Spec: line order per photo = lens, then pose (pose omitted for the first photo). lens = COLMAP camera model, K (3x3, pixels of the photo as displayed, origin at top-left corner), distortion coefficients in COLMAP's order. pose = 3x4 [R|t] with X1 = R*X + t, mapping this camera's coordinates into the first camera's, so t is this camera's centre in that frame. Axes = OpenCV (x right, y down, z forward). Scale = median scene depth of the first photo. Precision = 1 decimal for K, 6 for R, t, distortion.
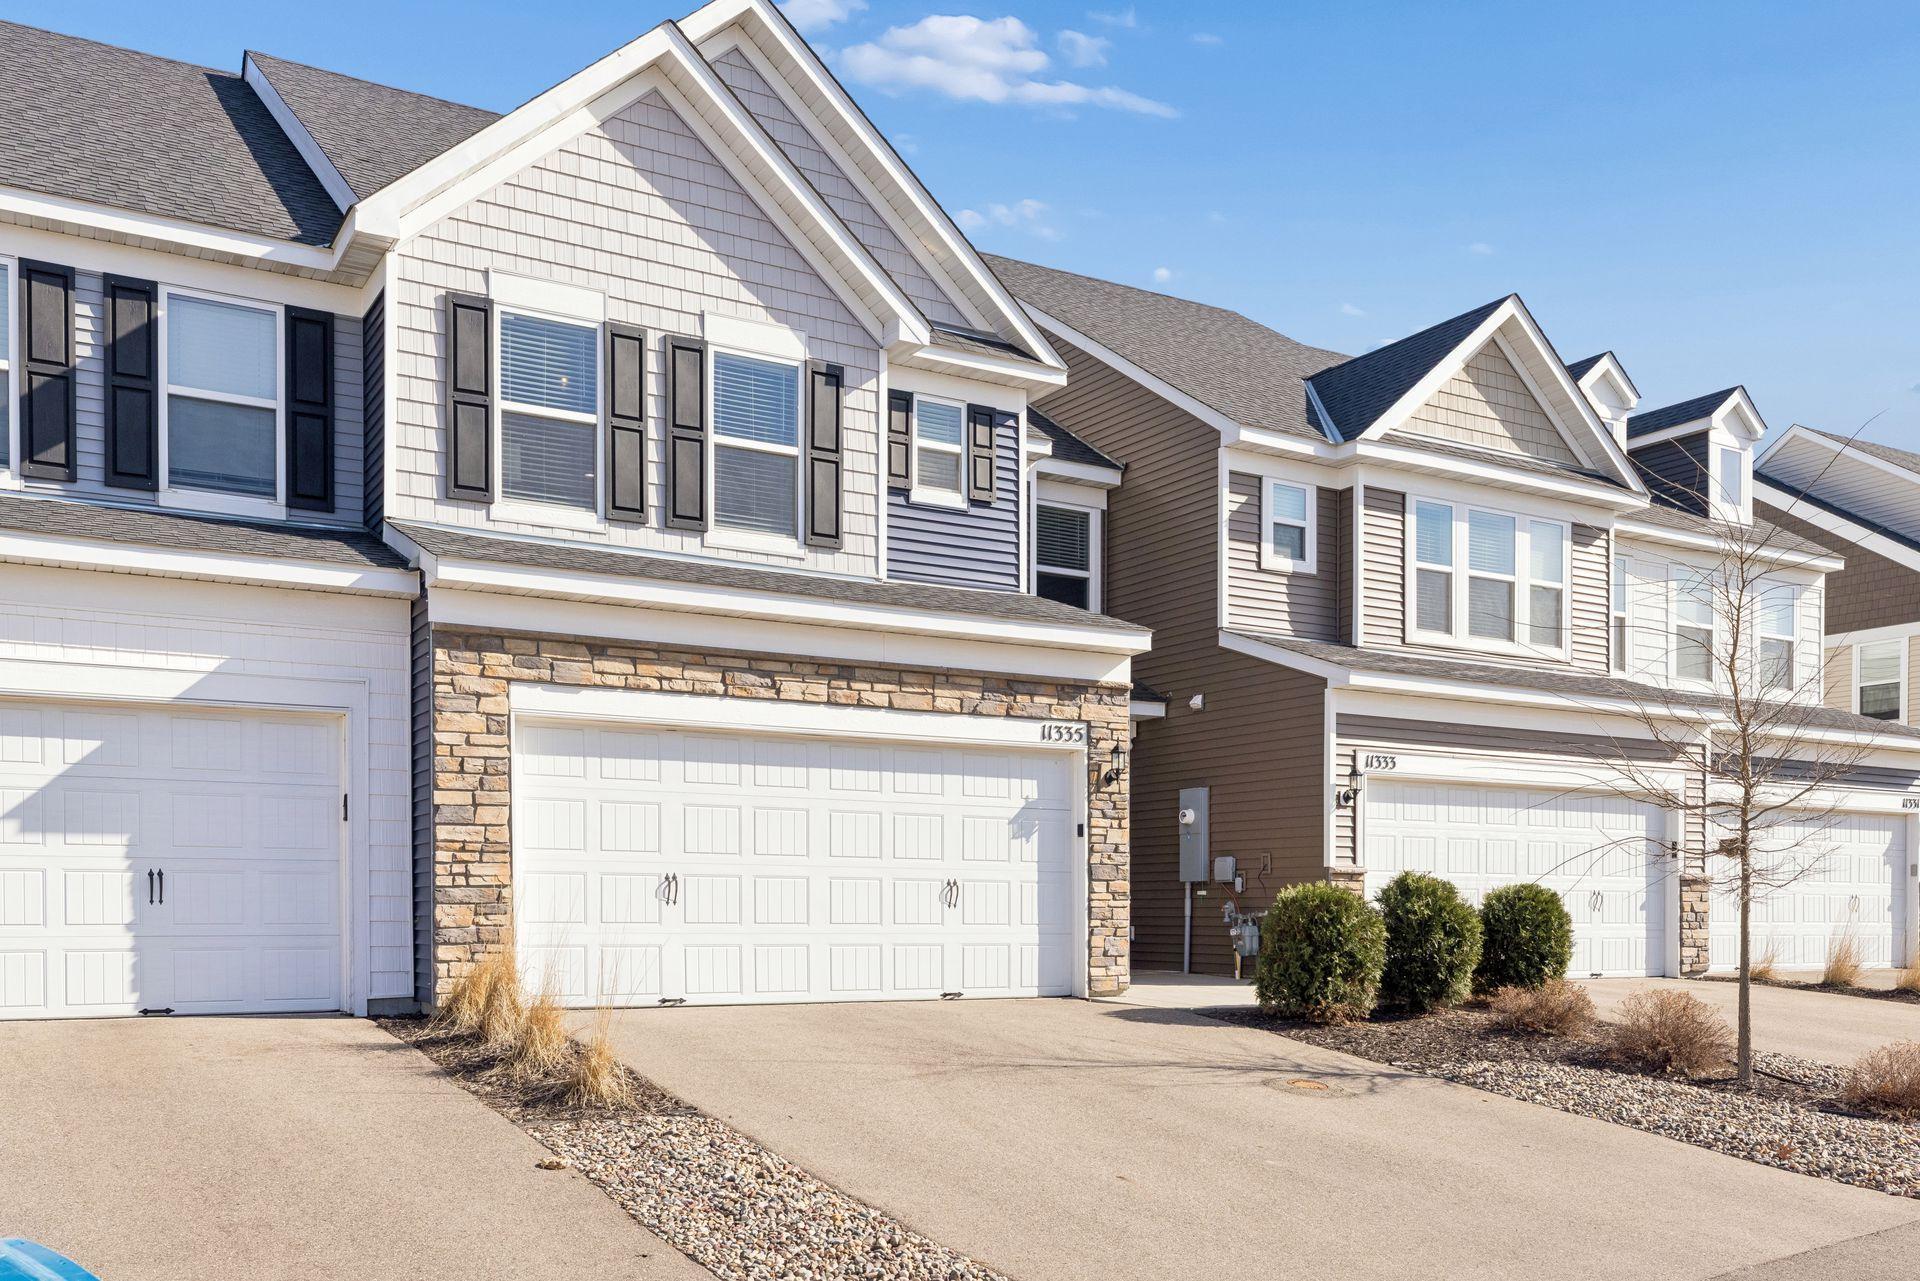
lens RADIAL K [[1639.4, 0, 930.3], [0, 1639.4, 931.0], [0, 0, 1]] dist [0.007035, 0.008005]
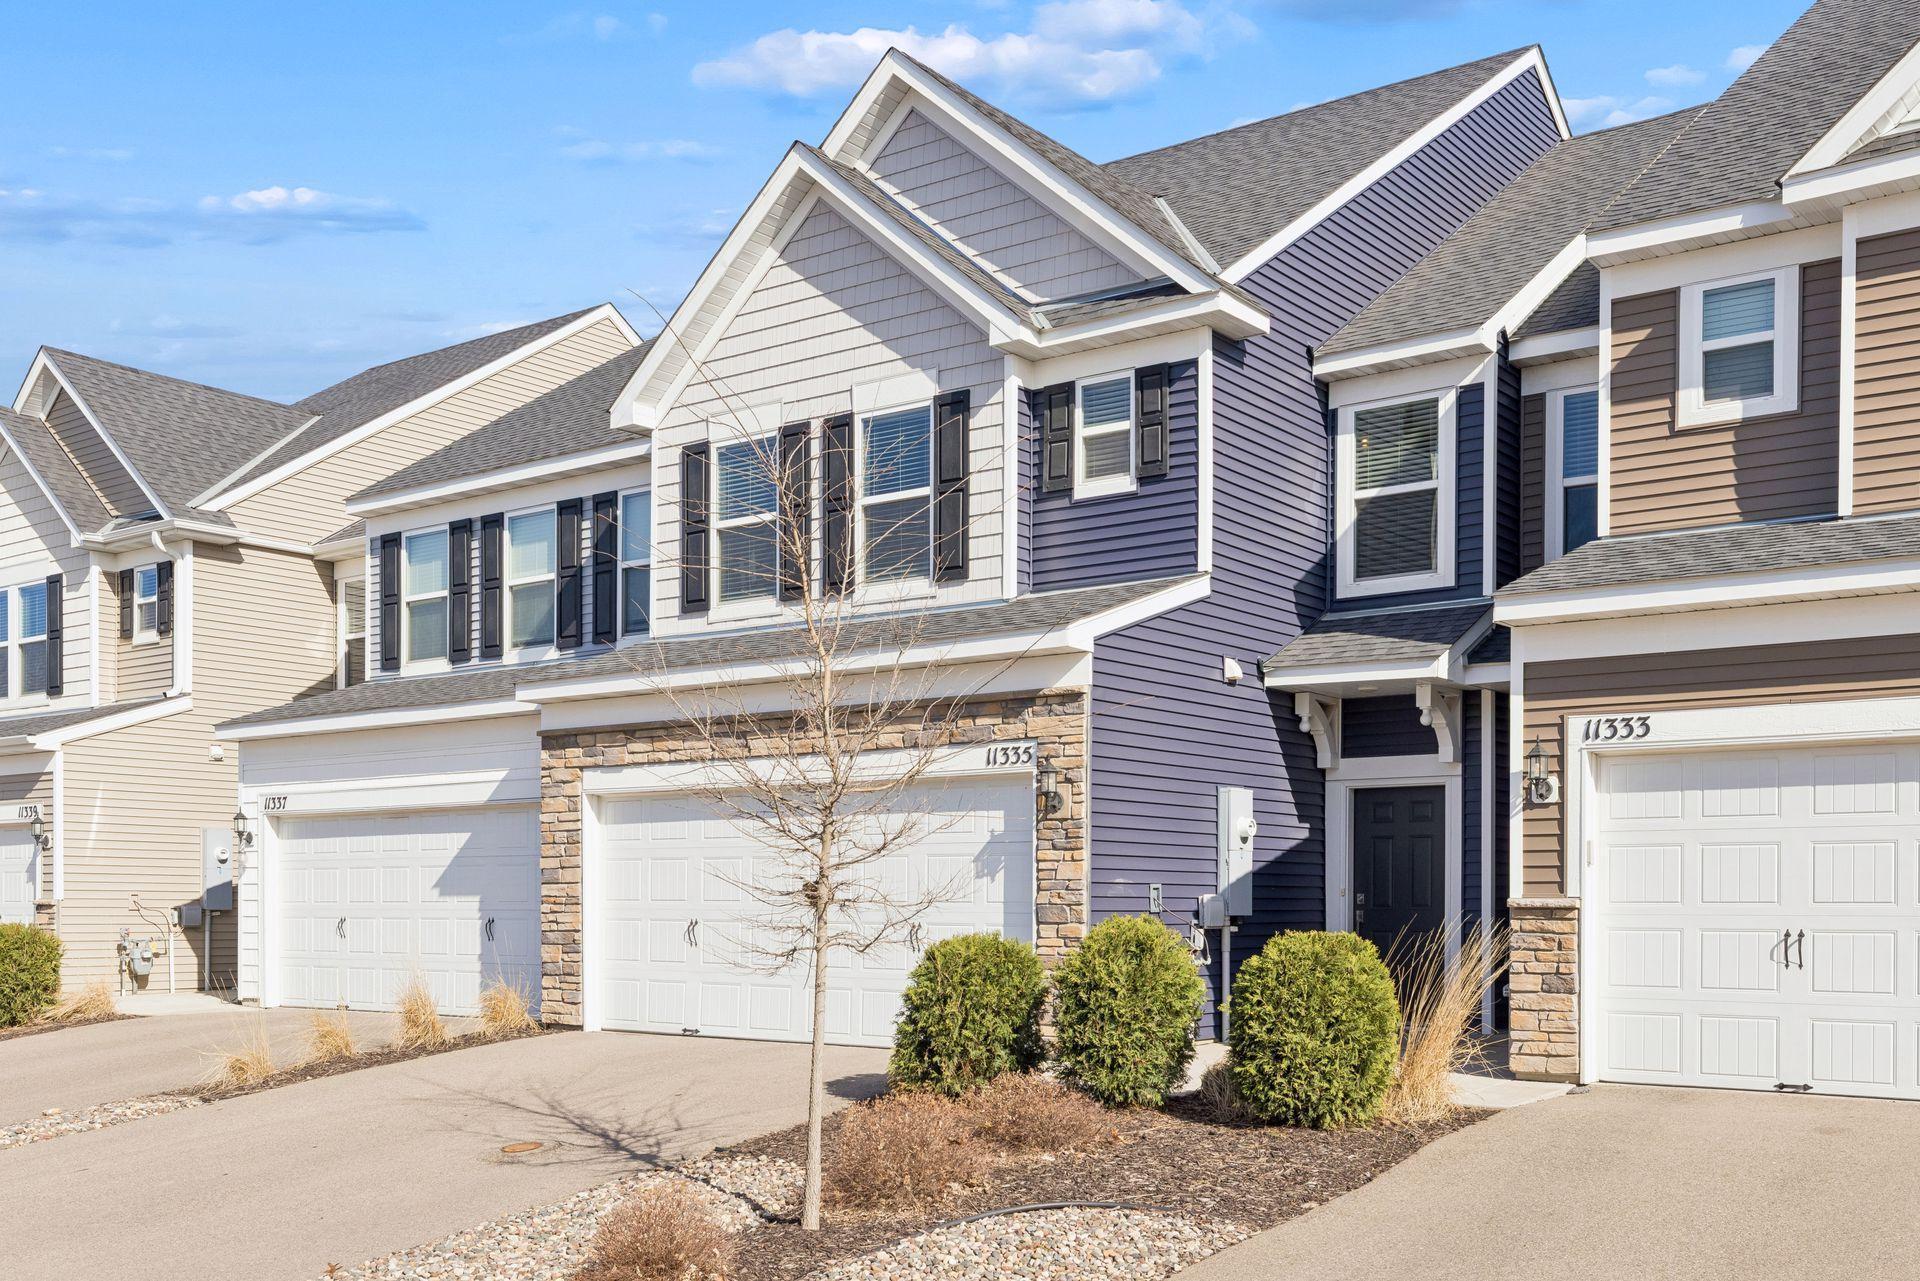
lens RADIAL K [[1868.9, 0, 940.6], [0, 1868.9, 905.1], [0, 0, 1]] dist [0.011156, 0.000000]
pose [[0.396730, -0.003635, -0.917928, 0.997668], [-0.011537, 0.999893, -0.008945, -0.031891], [0.917863, 0.014139, 0.396646, 0.581236]]
